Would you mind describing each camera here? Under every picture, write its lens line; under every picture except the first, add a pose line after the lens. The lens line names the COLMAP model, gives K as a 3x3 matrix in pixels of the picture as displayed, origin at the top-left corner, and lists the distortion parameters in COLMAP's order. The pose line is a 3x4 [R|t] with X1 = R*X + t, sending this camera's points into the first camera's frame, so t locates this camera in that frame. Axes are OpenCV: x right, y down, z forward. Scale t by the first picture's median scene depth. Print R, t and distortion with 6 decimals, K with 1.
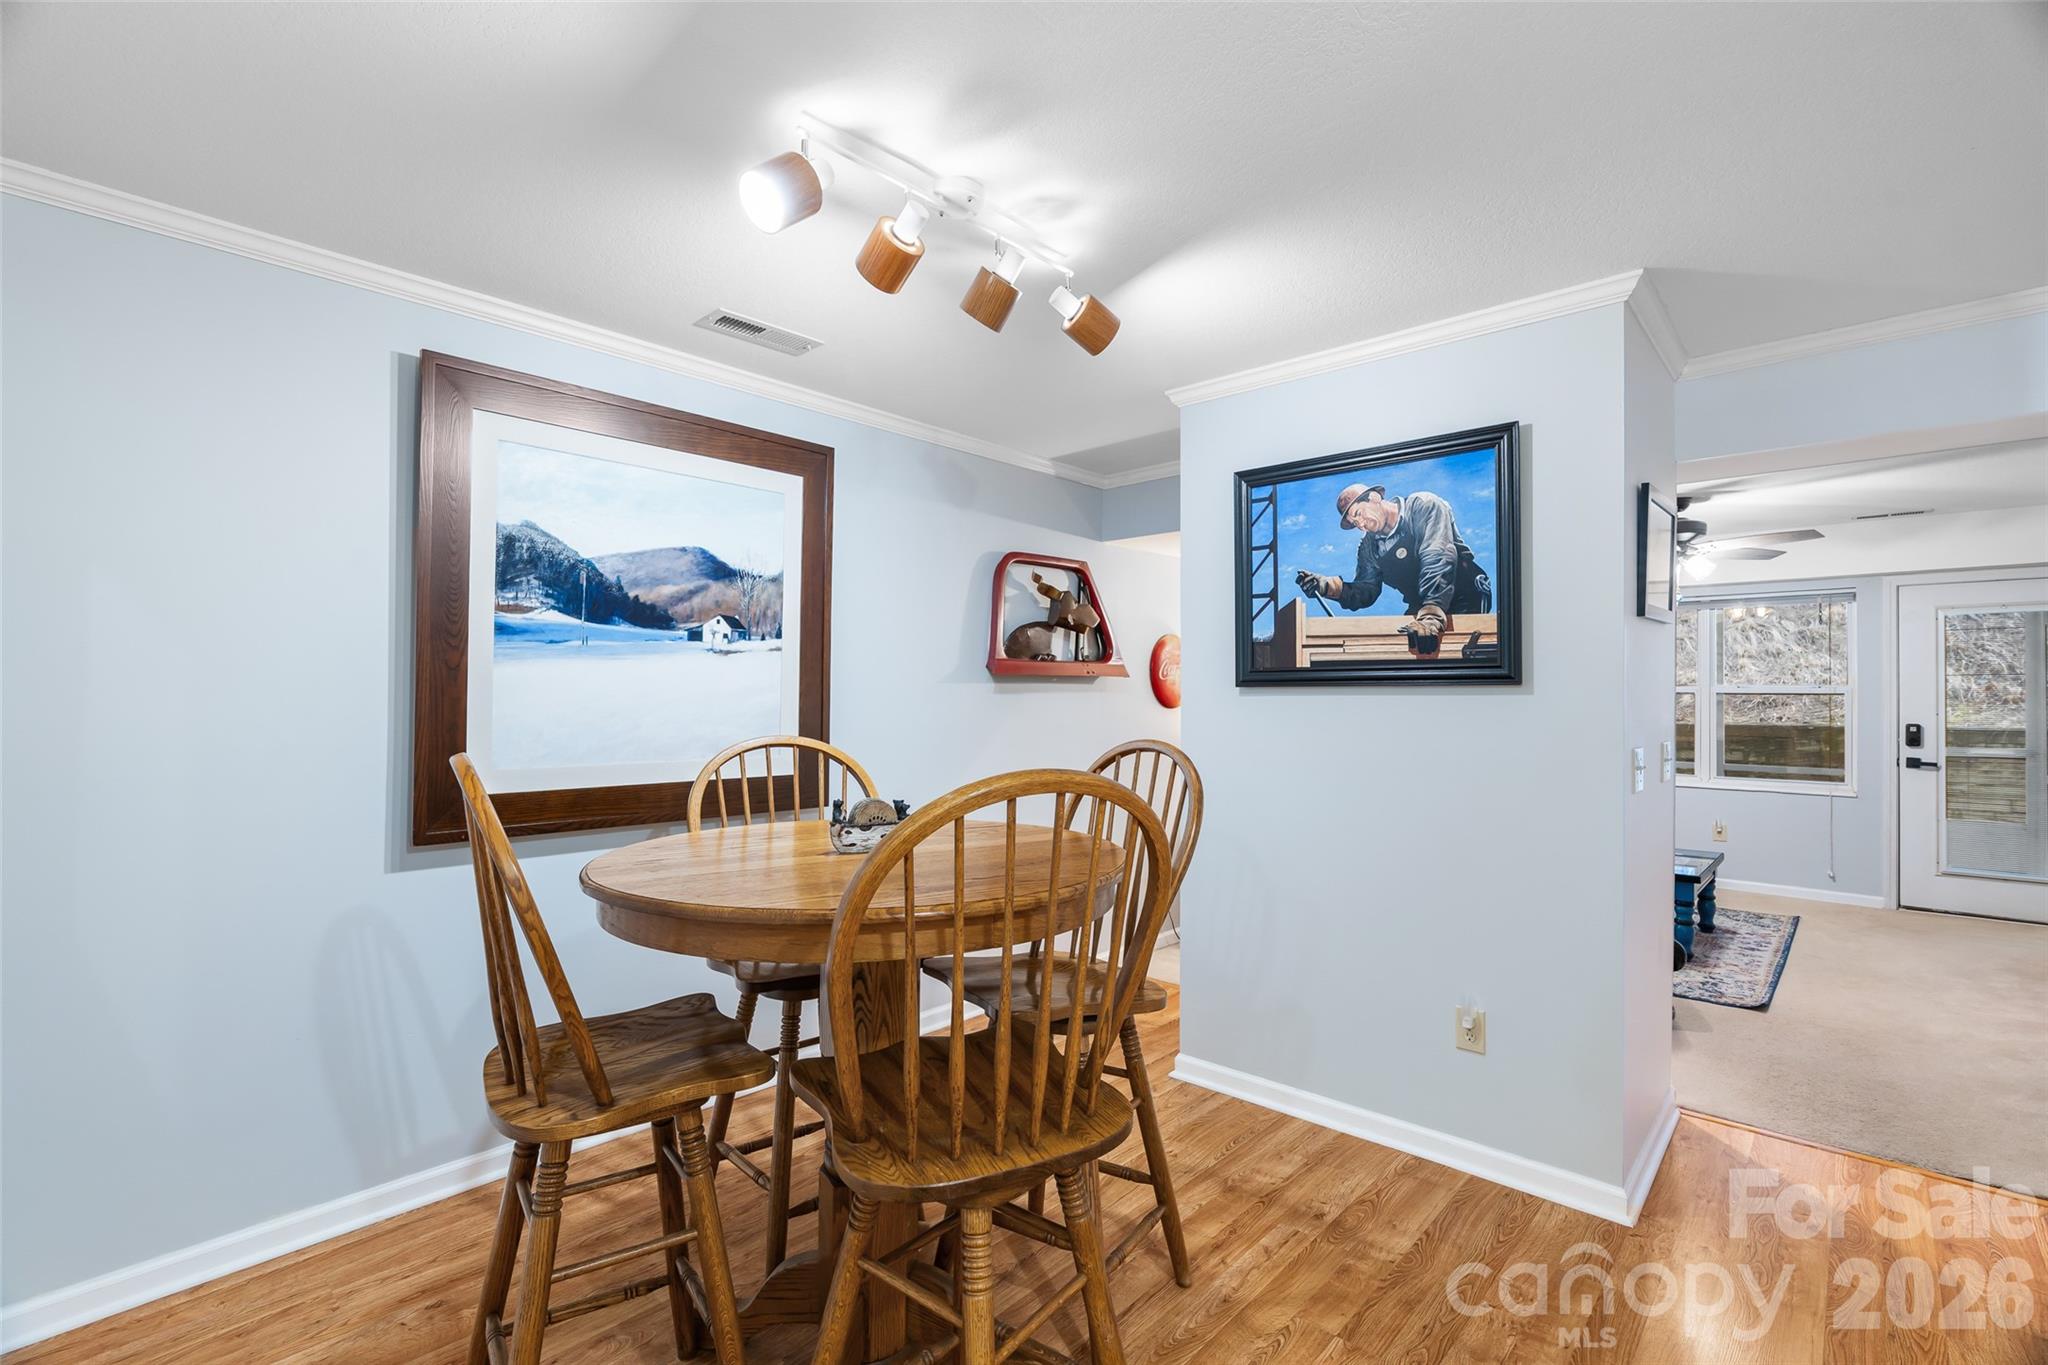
lens RADIAL K [[927.3, 0, 1010.3], [0, 927.3, 677.1], [0, 0, 1]] dist [-0.012576, 0.000443]
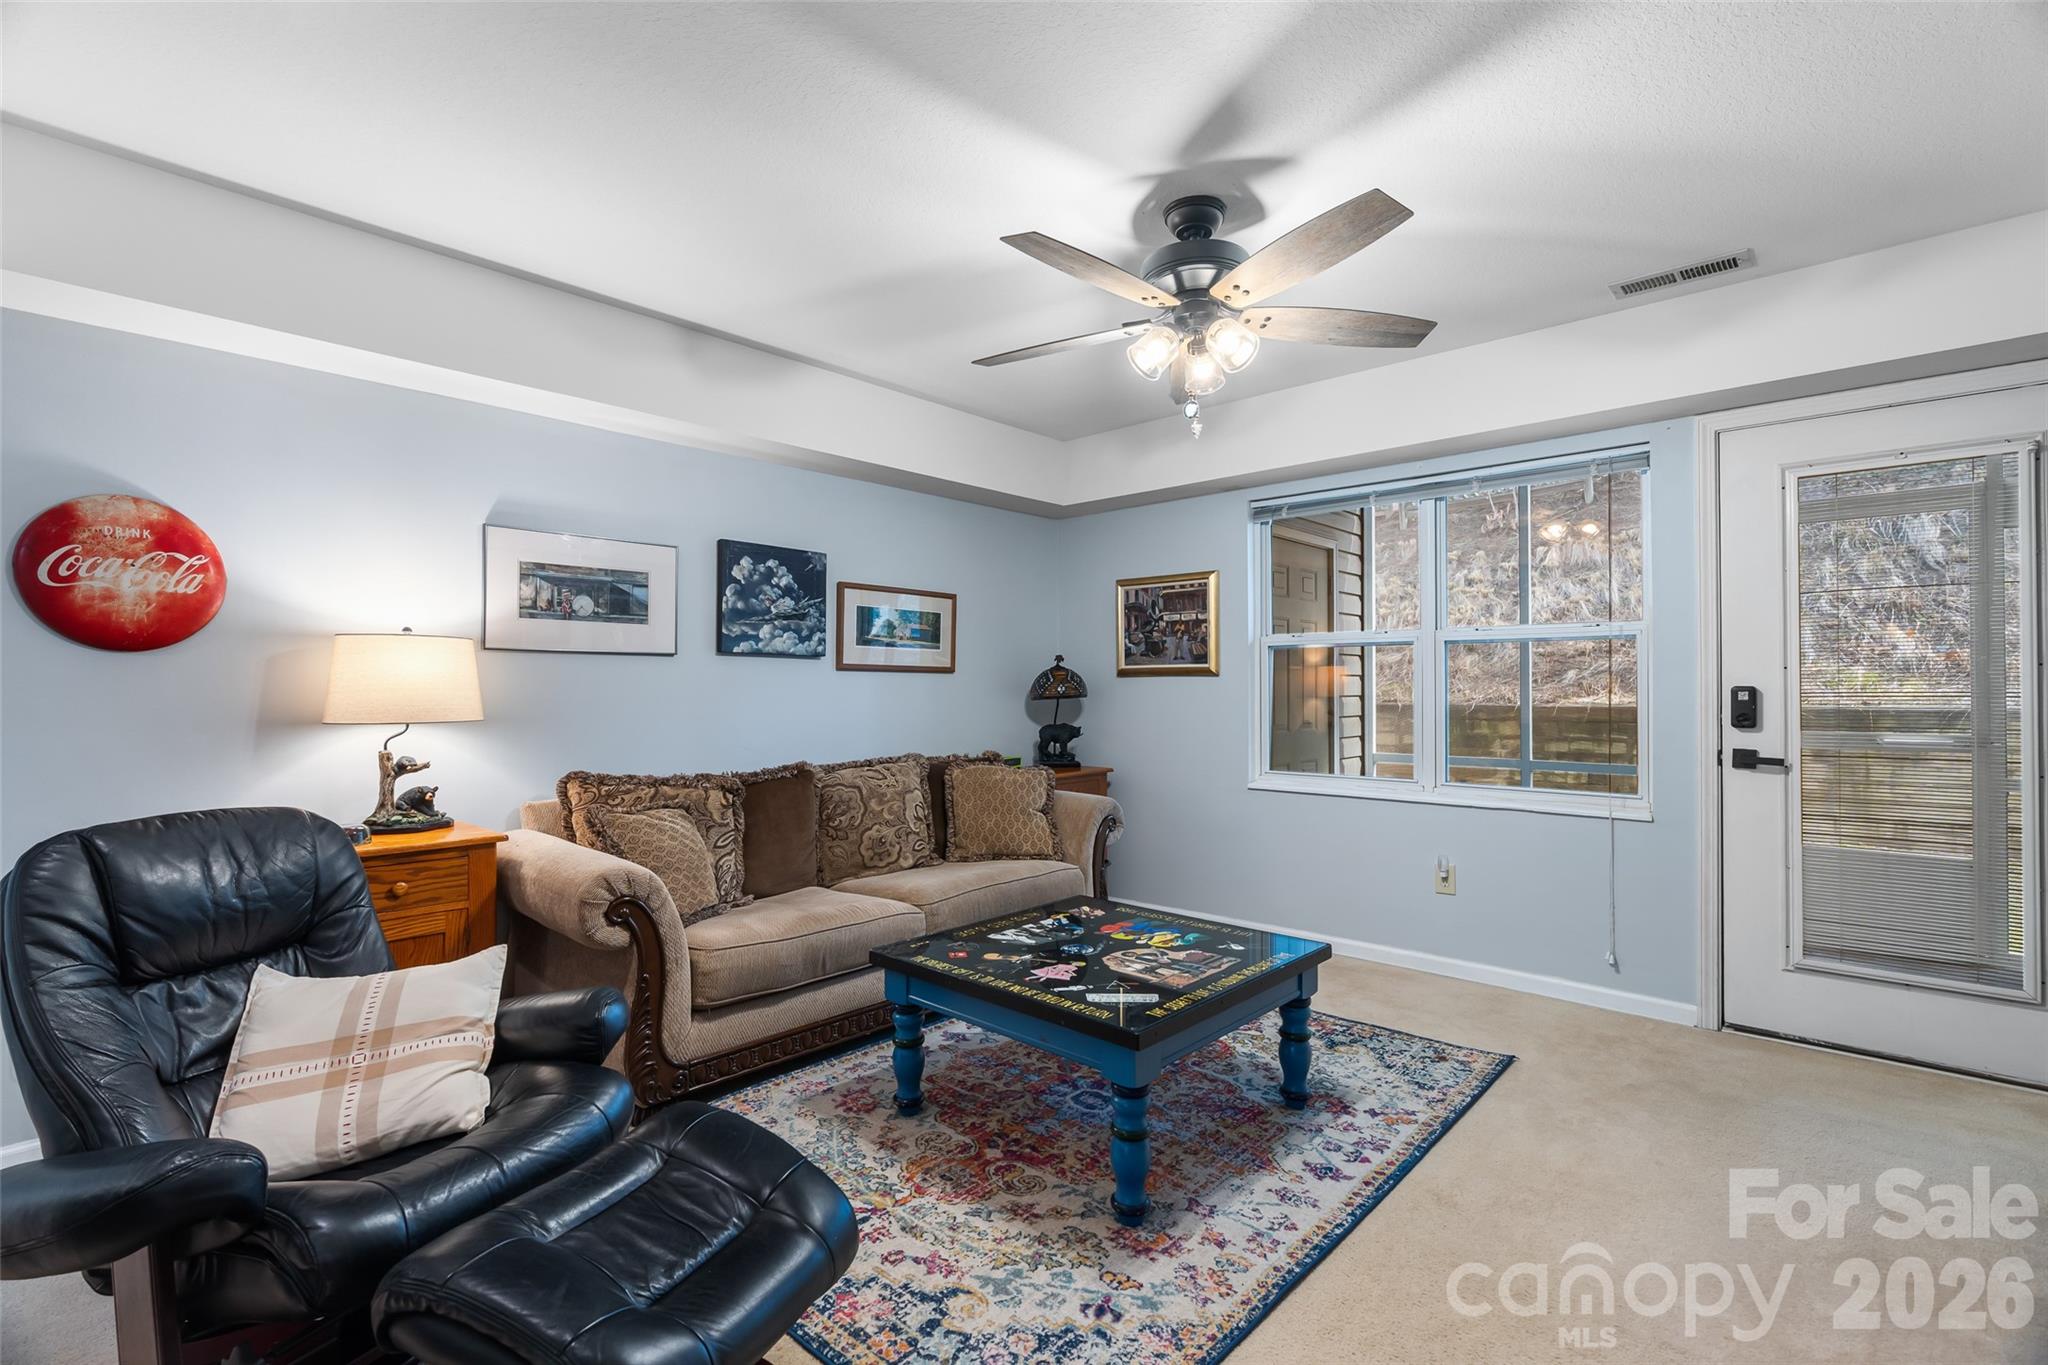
lens RADIAL K [[927.3, 0, 1027.5], [0, 927.3, 676.9], [0, 0, 1]] dist [-0.012576, 0.000443]
pose [[0.999942, -0.007260, 0.008000, 0.555178], [0.007247, 0.999972, 0.001756, 0.041088], [-0.008012, -0.001698, 0.999966, 0.458545]]
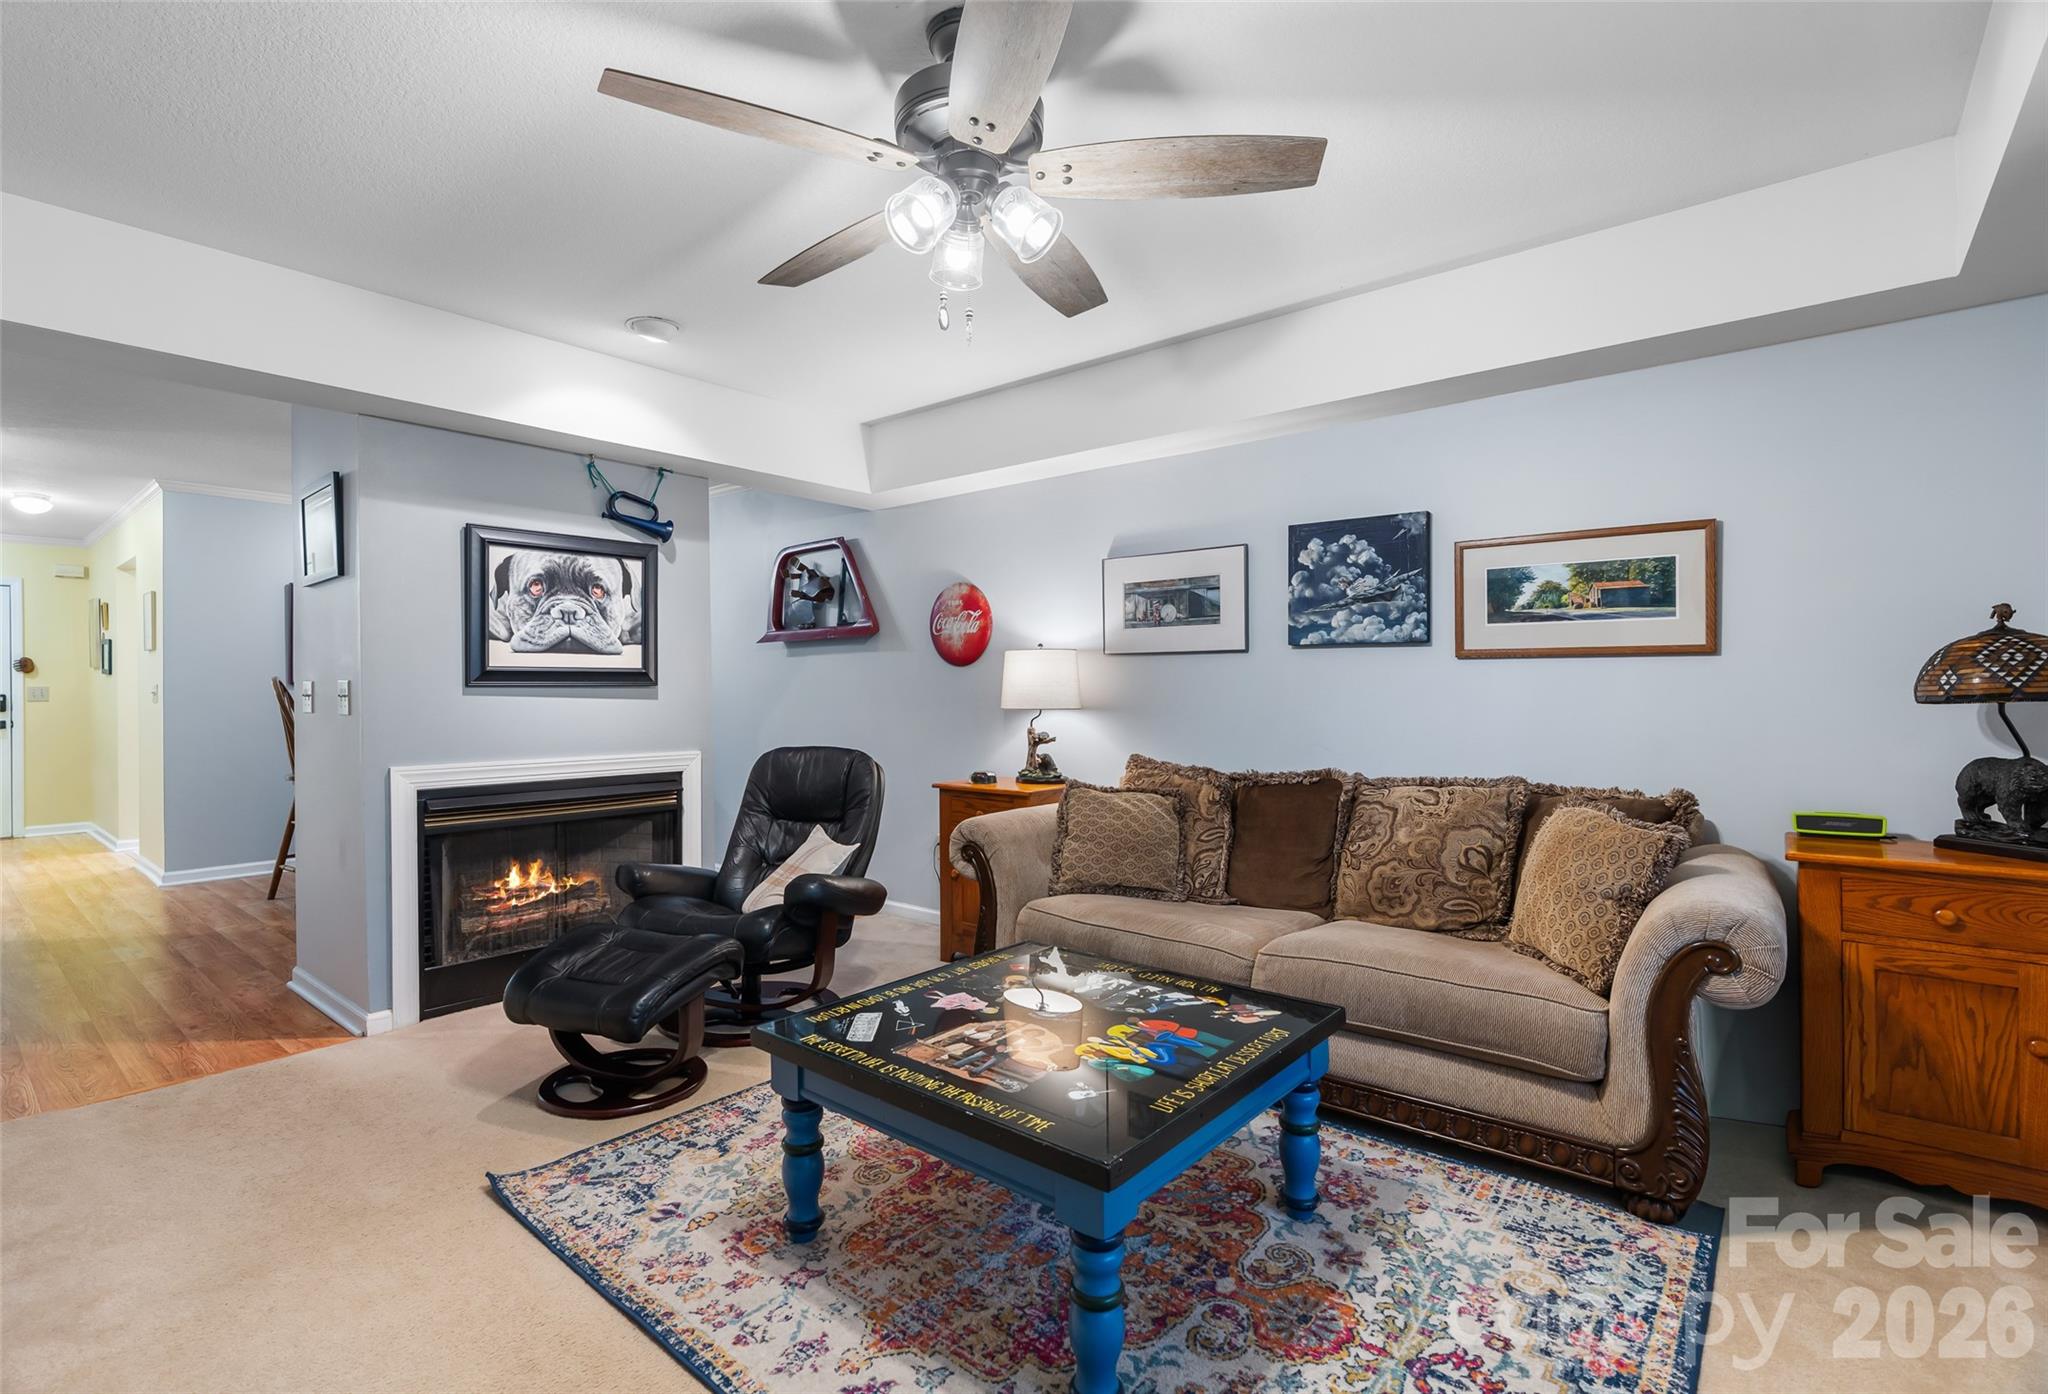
lens RADIAL K [[955.0, 0, 1005.4], [0, 955.0, 682.3], [0, 0, 1]] dist [-0.012709, 0.000635]
pose [[0.043569, -0.011496, -0.998984, 0.950158], [0.020332, 0.999737, -0.010618, 0.050170], [0.998844, -0.019848, 0.043791, 0.872103]]
